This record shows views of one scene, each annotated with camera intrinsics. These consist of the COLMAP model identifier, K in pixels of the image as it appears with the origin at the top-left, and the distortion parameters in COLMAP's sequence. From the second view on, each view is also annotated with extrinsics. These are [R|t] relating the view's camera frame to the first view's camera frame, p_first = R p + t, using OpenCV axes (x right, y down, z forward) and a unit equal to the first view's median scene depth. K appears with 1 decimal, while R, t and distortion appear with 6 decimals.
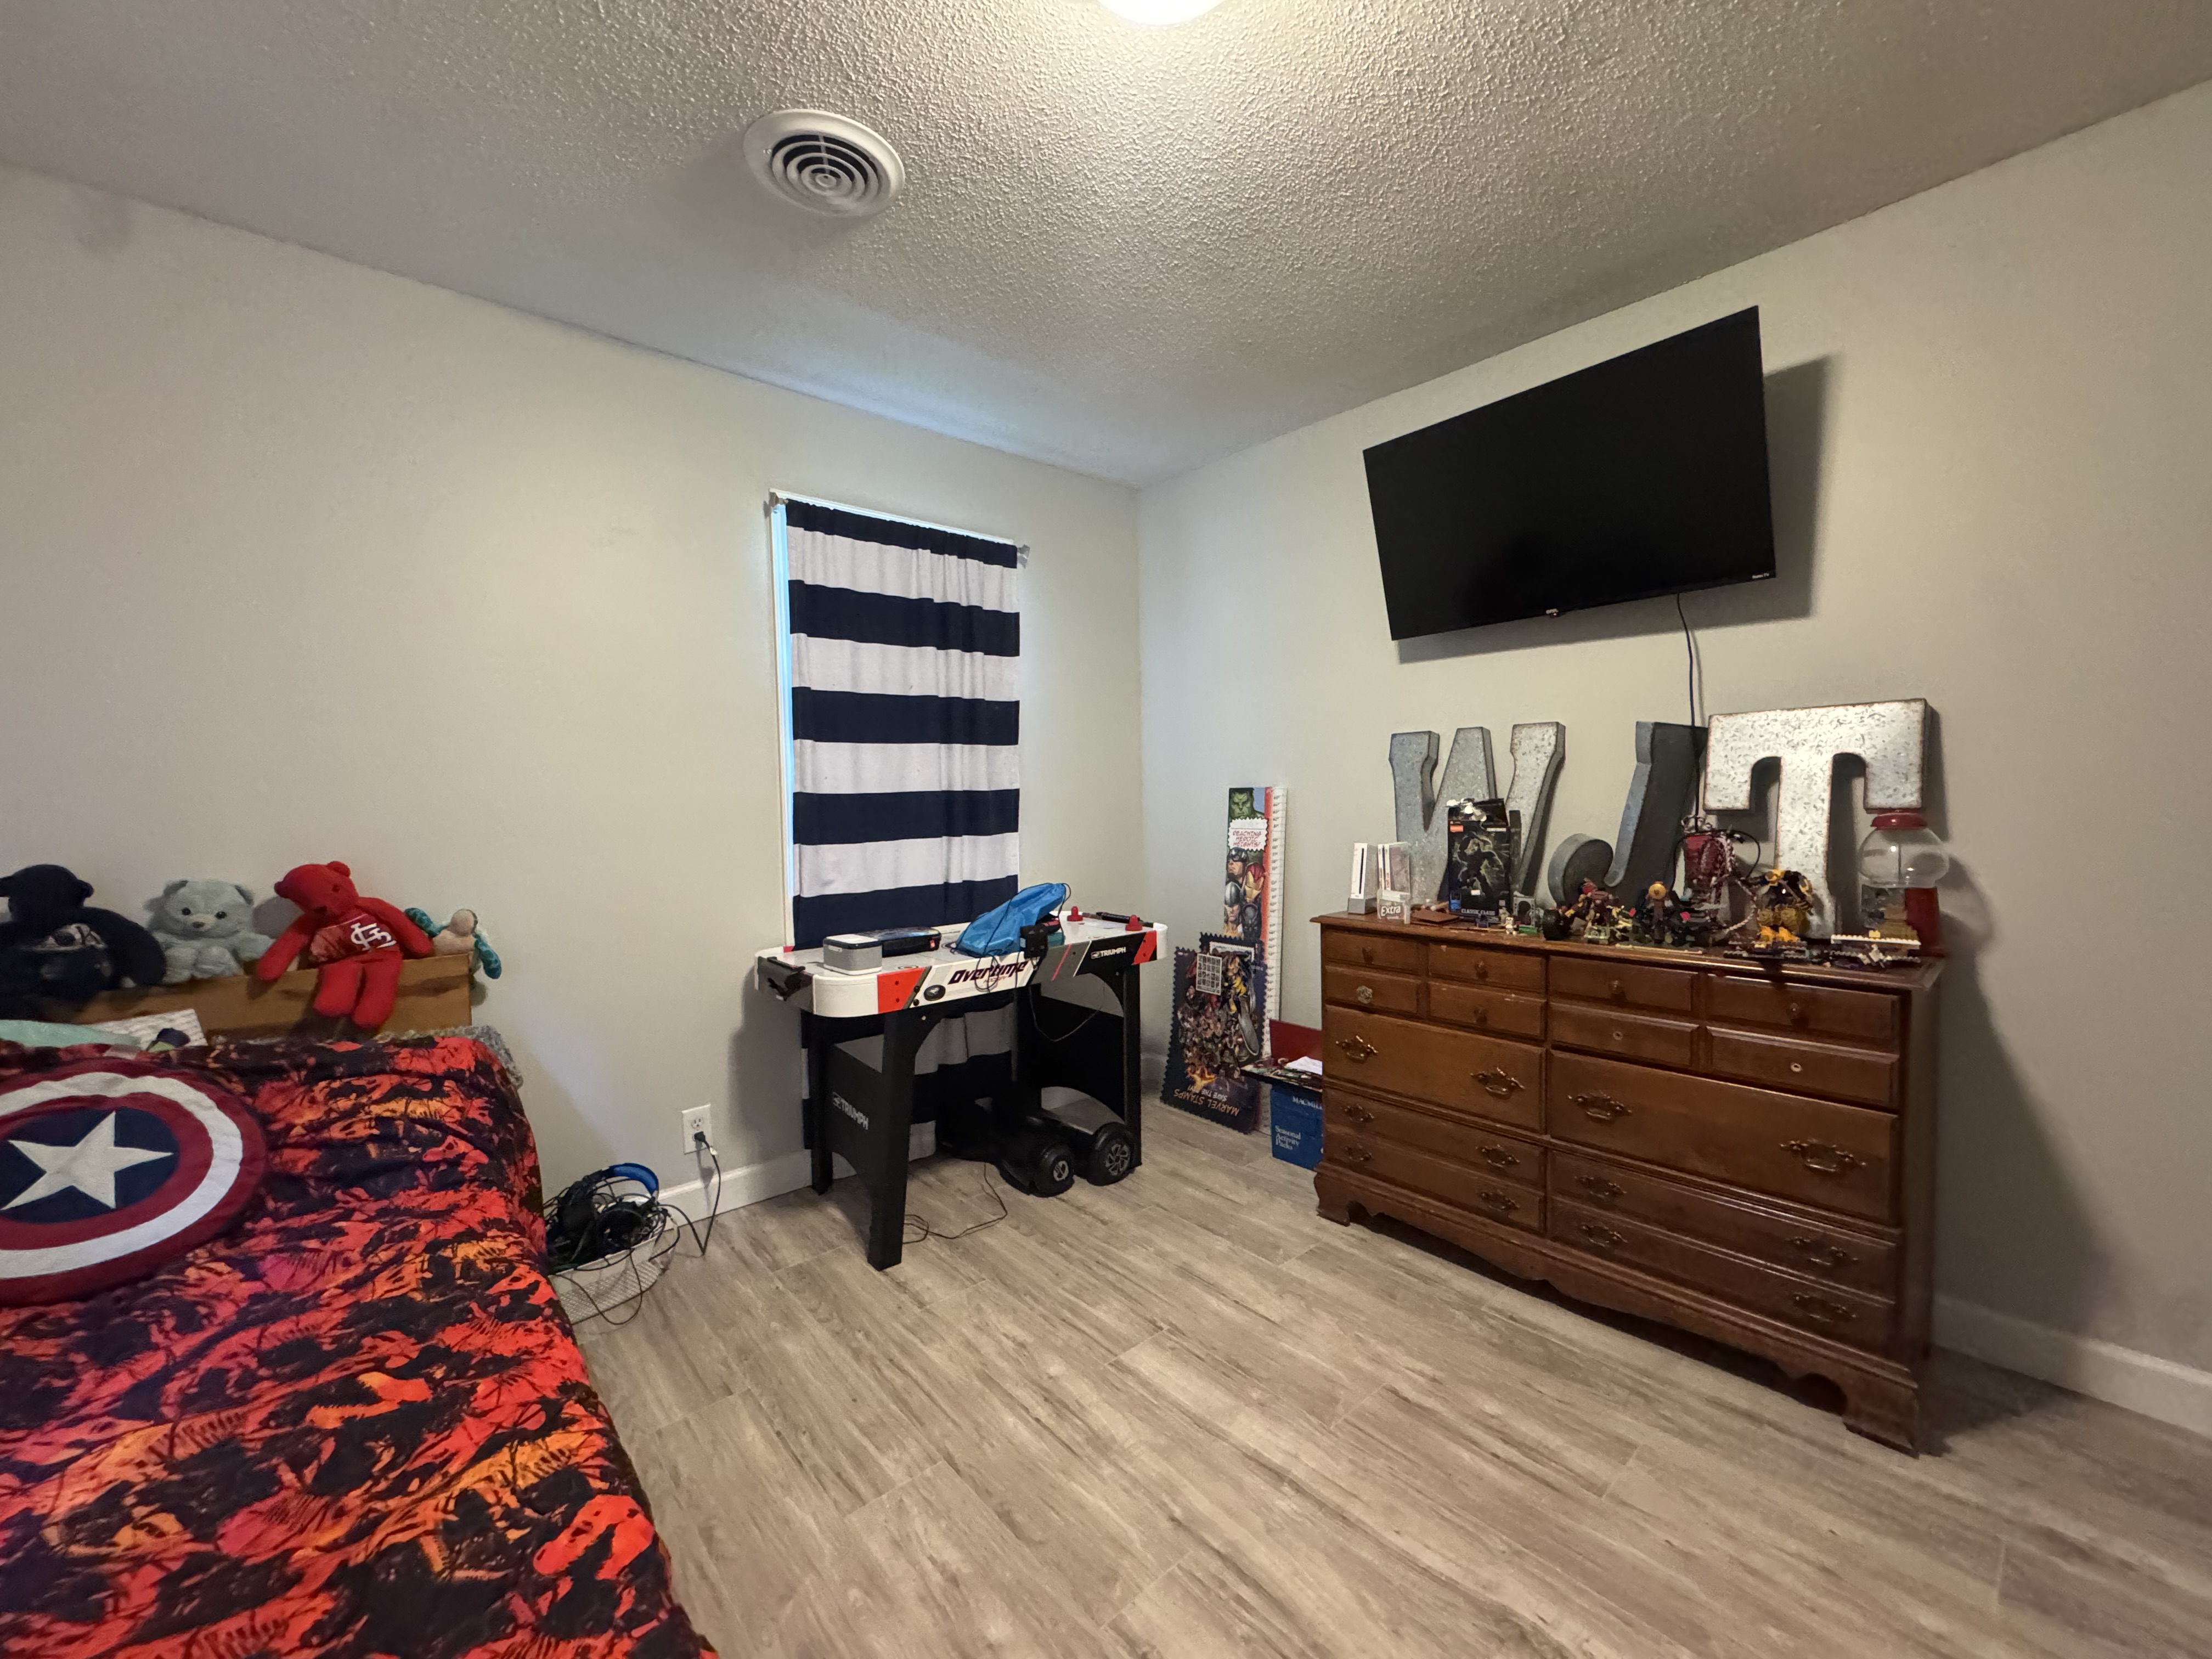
lens RADIAL K [[879.3, 0, 1106.0], [0, 879.3, 829.5], [0, 0, 1]] dist [-0.000518, 0.000544]
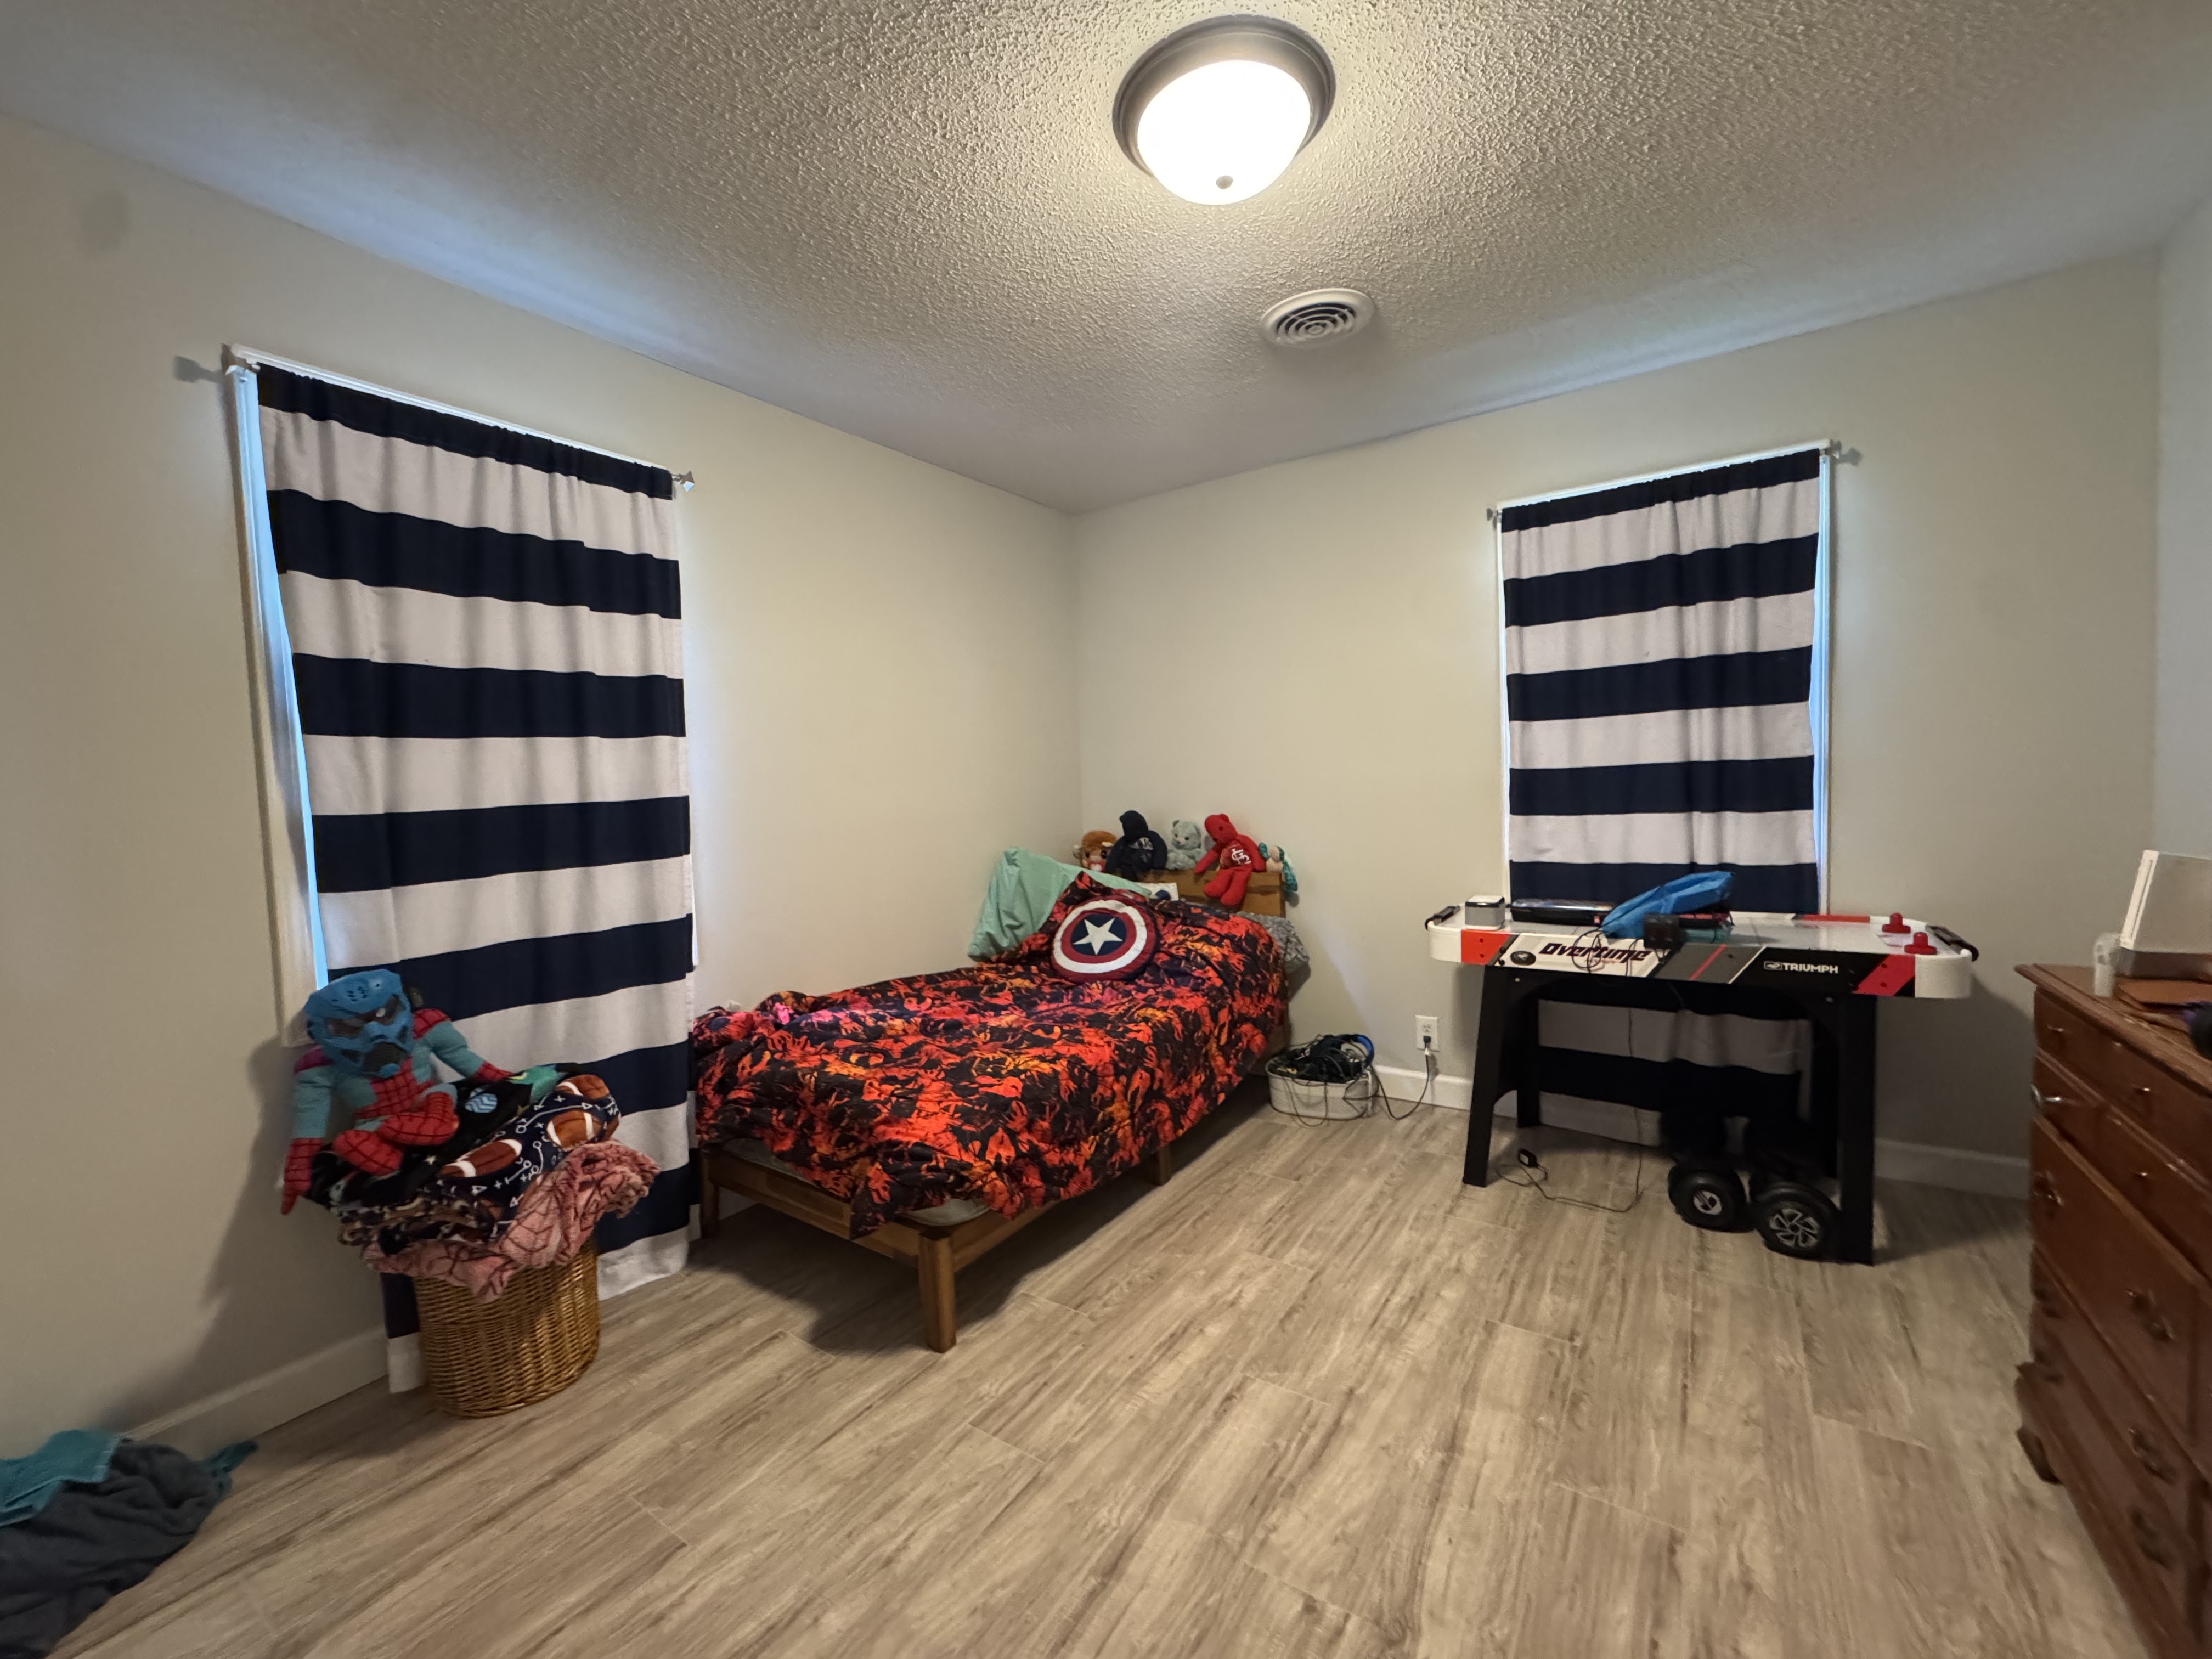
lens RADIAL K [[879.3, 0, 1106.0], [0, 879.3, 829.5], [0, 0, 1]] dist [-0.000518, 0.000544]
pose [[0.263781, 0.053917, -0.963075, 0.723250], [-0.008421, 0.998527, 0.053595, -0.023938], [0.964546, -0.006028, 0.263846, 0.243266]]
